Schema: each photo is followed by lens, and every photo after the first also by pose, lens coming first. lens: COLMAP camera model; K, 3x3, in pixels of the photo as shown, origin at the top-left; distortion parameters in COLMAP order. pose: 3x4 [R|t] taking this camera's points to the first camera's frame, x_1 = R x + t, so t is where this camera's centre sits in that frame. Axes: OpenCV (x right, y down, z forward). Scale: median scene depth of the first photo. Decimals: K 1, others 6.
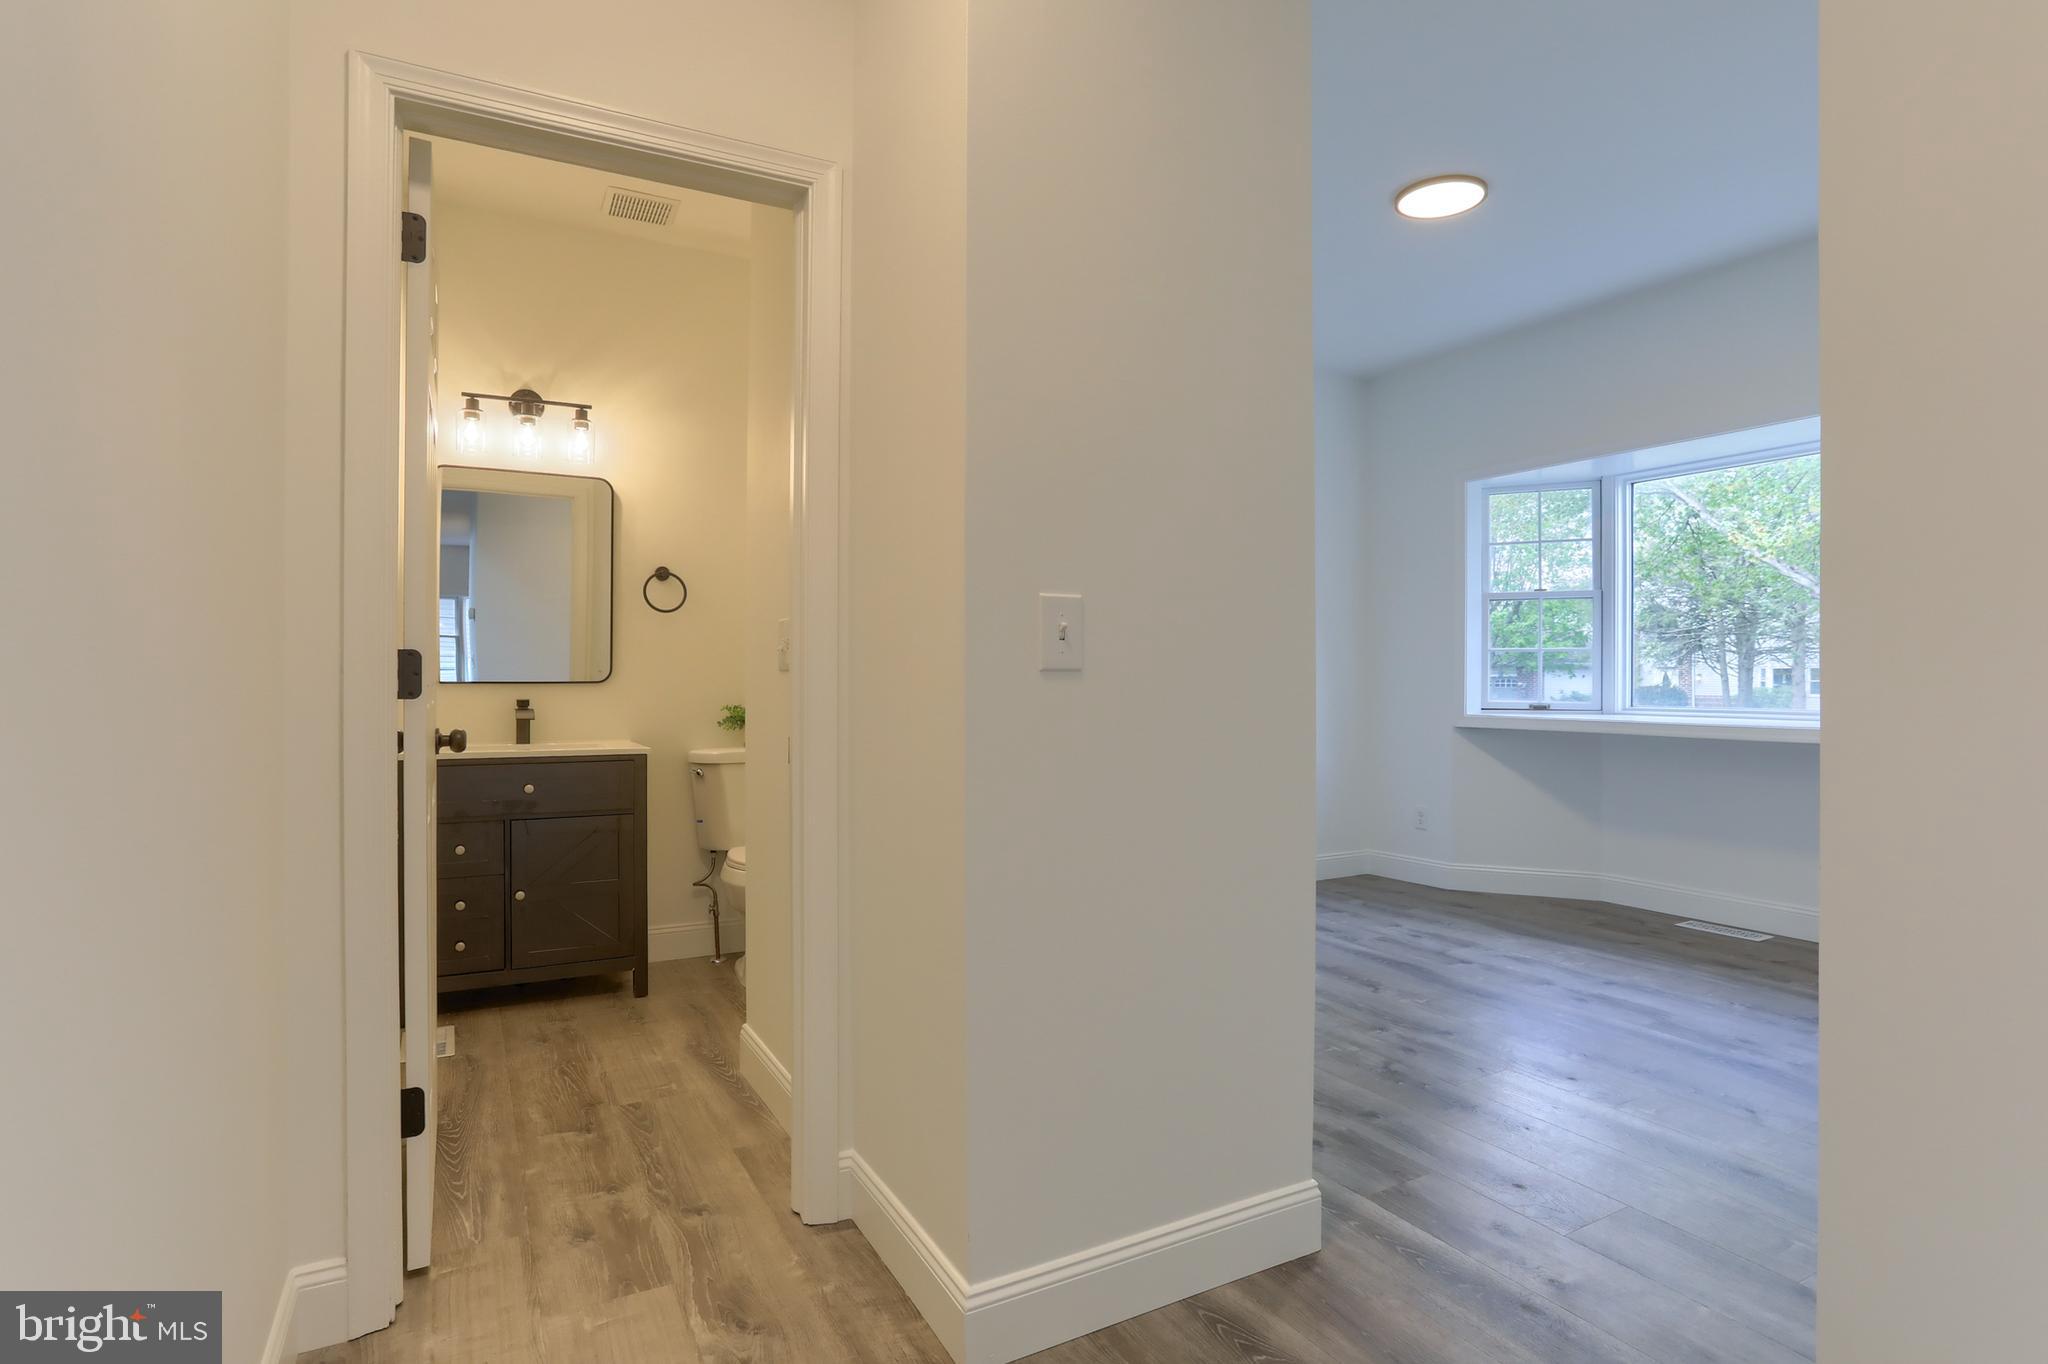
lens RADIAL K [[1048.7, 0, 1029.4], [0, 1048.7, 683.0], [0, 0, 1]] dist [-0.064022, 0.041644]
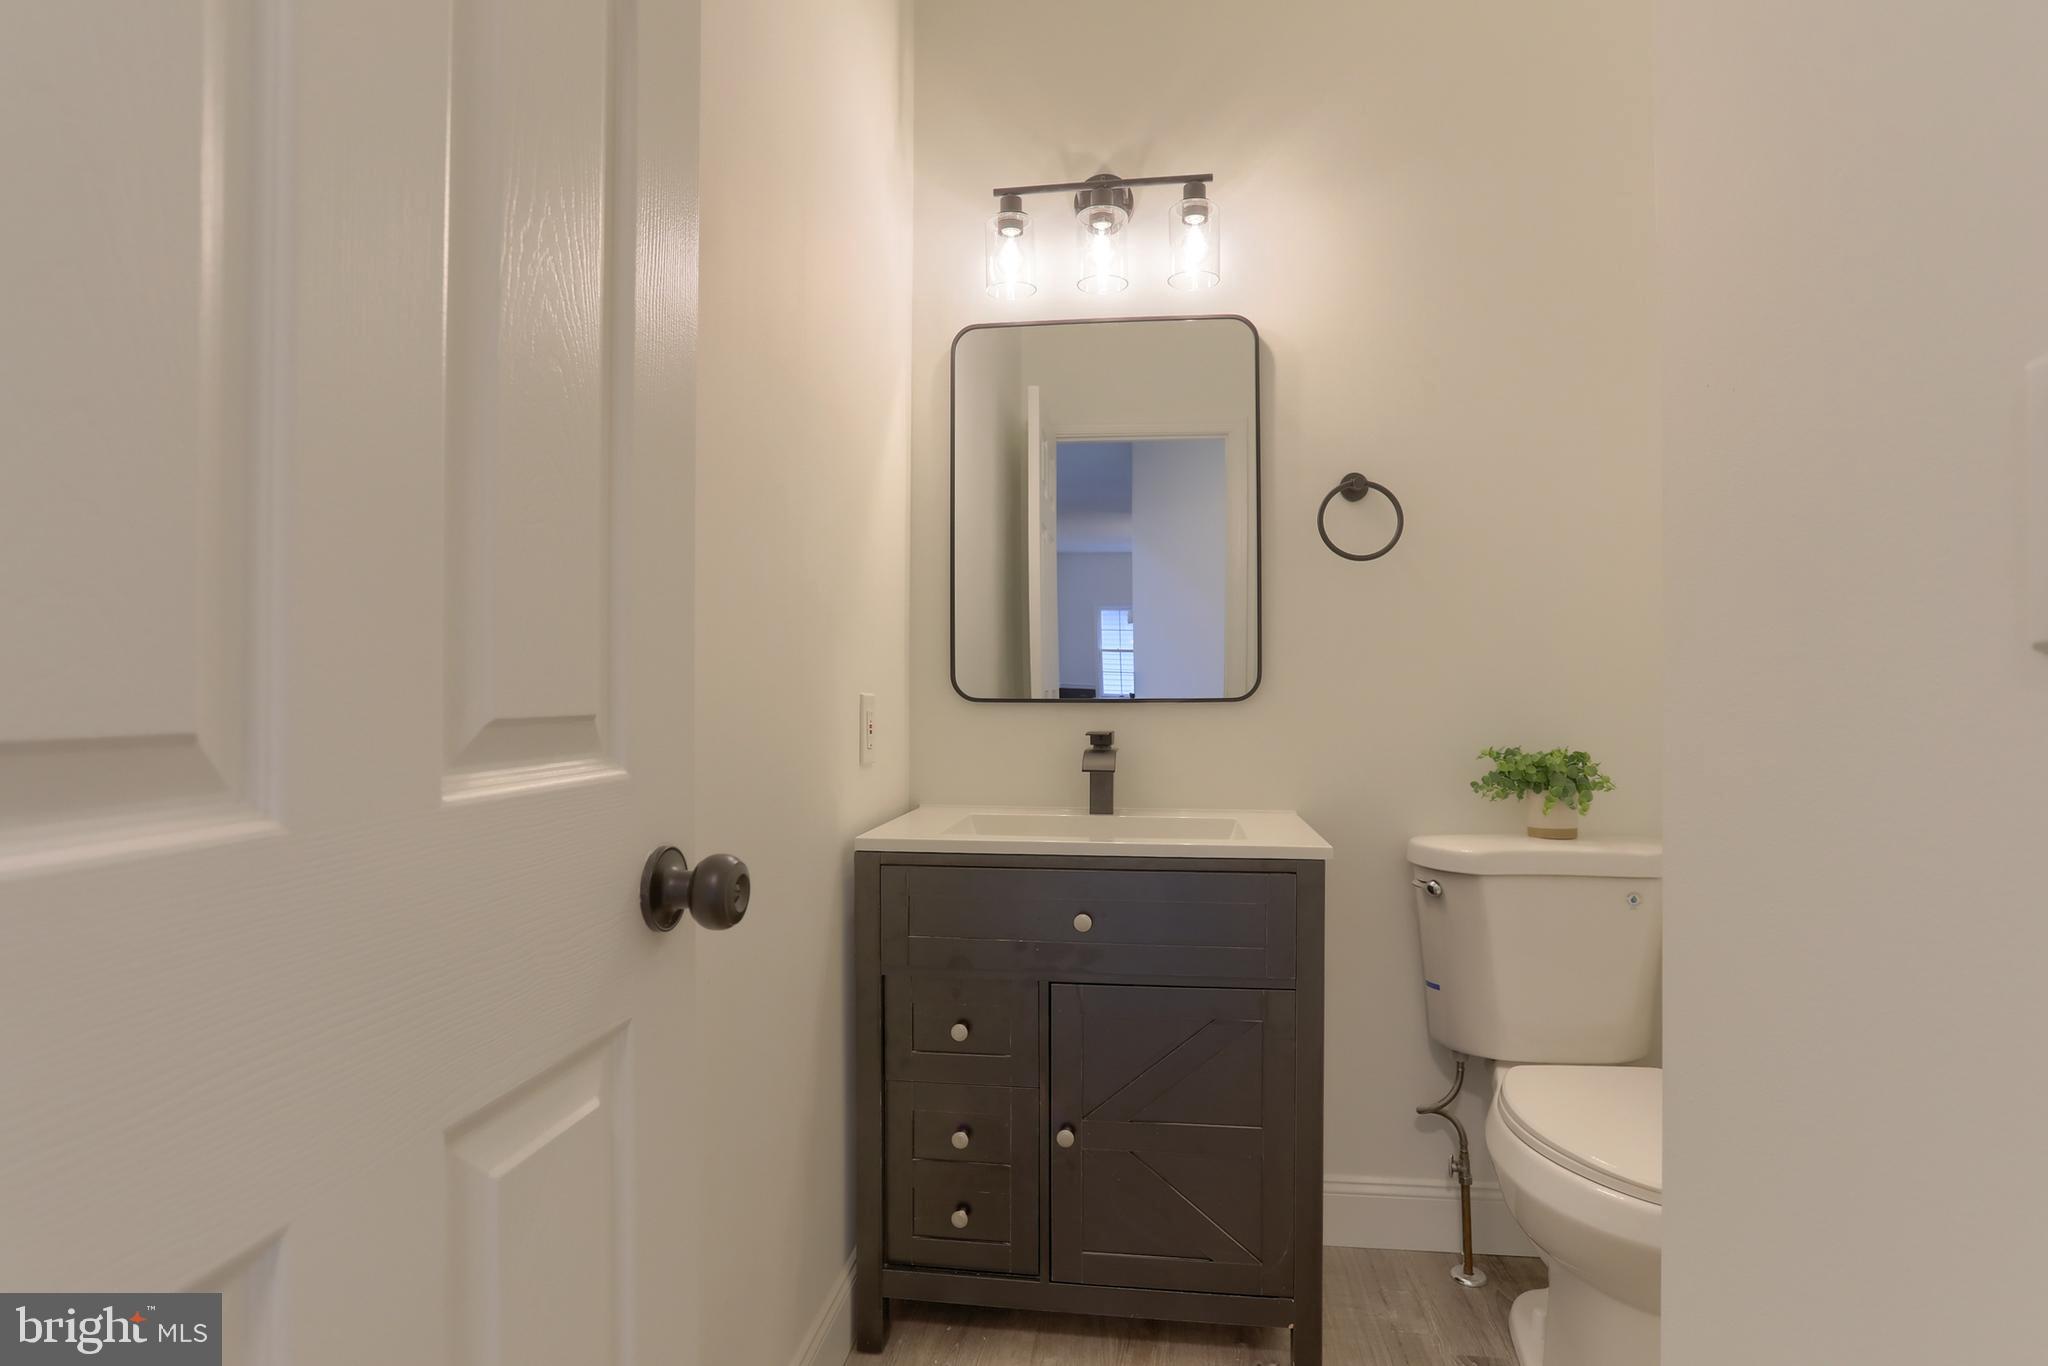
lens RADIAL K [[1048.7, 0, 1029.4], [0, 1048.7, 684.0], [0, 0, 1]] dist [-0.064022, 0.041644]
pose [[0.805509, -0.010614, -0.592488, -0.186422], [0.002463, 0.999891, -0.014565, -0.001690], [0.592578, 0.010273, 0.805447, 0.514354]]
